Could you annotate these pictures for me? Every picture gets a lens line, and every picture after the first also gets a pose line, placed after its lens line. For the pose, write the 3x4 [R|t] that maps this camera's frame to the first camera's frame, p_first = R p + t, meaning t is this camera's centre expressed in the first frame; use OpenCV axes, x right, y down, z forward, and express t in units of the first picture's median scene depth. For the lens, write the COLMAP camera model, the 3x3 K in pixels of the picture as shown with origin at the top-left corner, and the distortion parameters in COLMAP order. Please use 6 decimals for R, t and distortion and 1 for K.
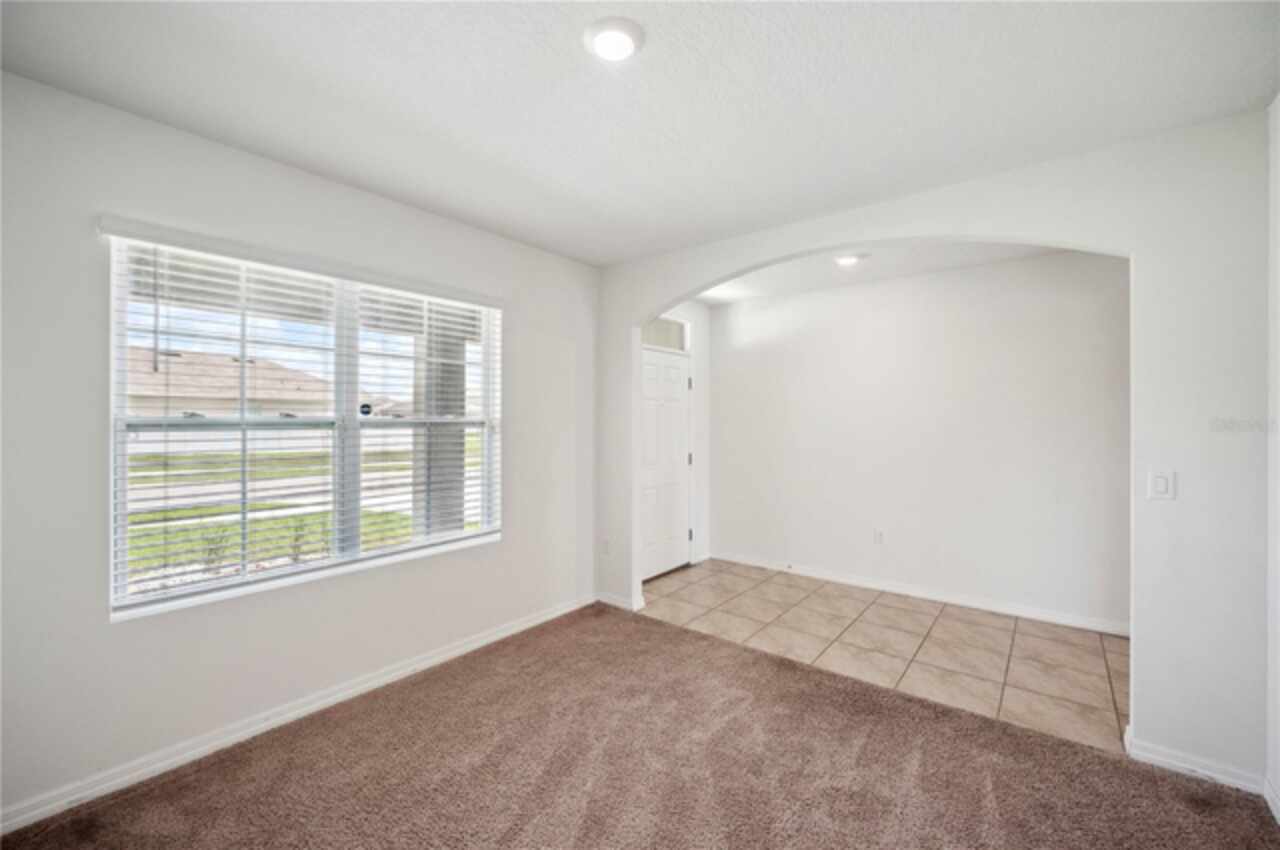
lens RADIAL K [[515.8, 0, 634.6], [0, 515.8, 416.0], [0, 0, 1]] dist [0.000197, -0.000535]
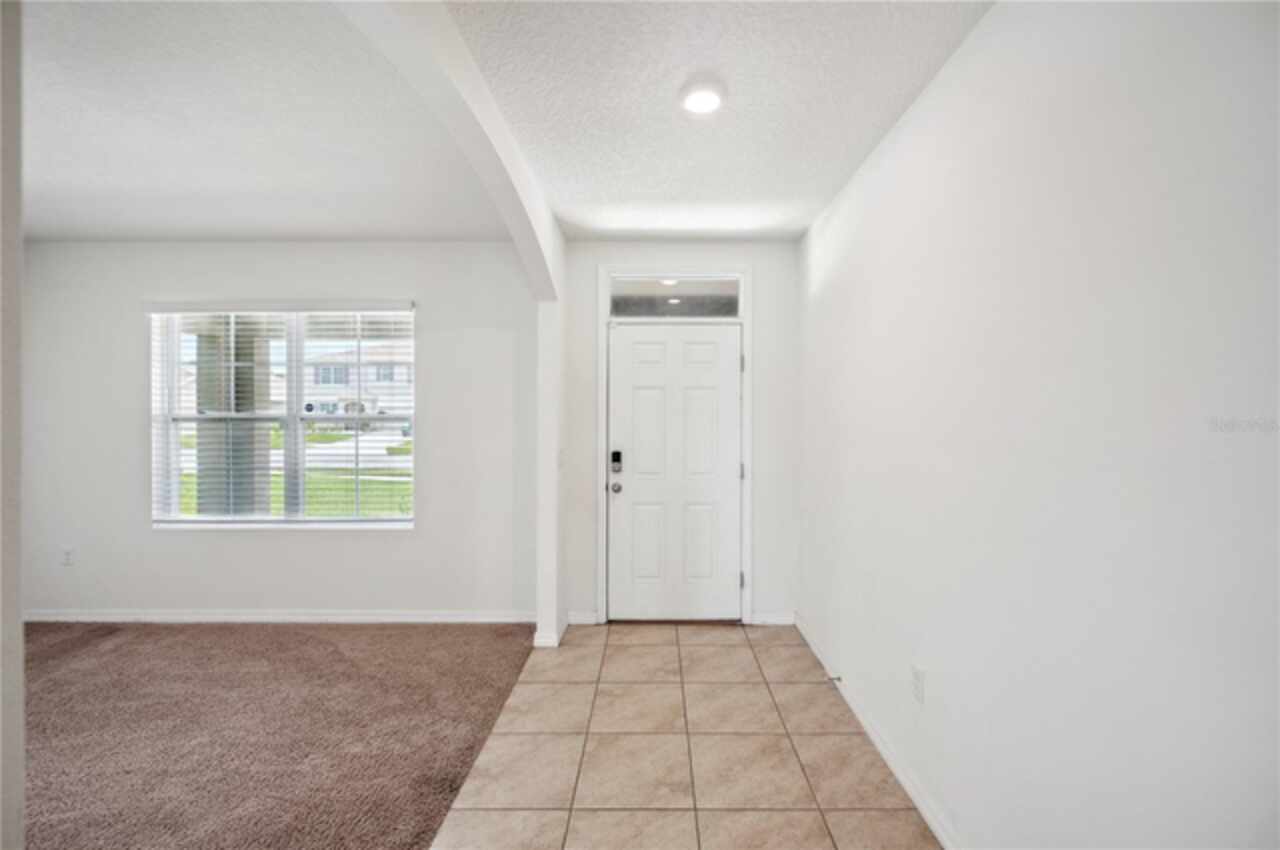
lens RADIAL K [[515.8, 0, 642.7], [0, 515.8, 416.8], [0, 0, 1]] dist [0.000197, -0.000535]
pose [[0.633003, 0.003006, -0.774143, 0.816114], [0.006893, 0.999931, 0.009519, 0.002630], [0.774119, -0.011361, 0.632939, 0.665692]]
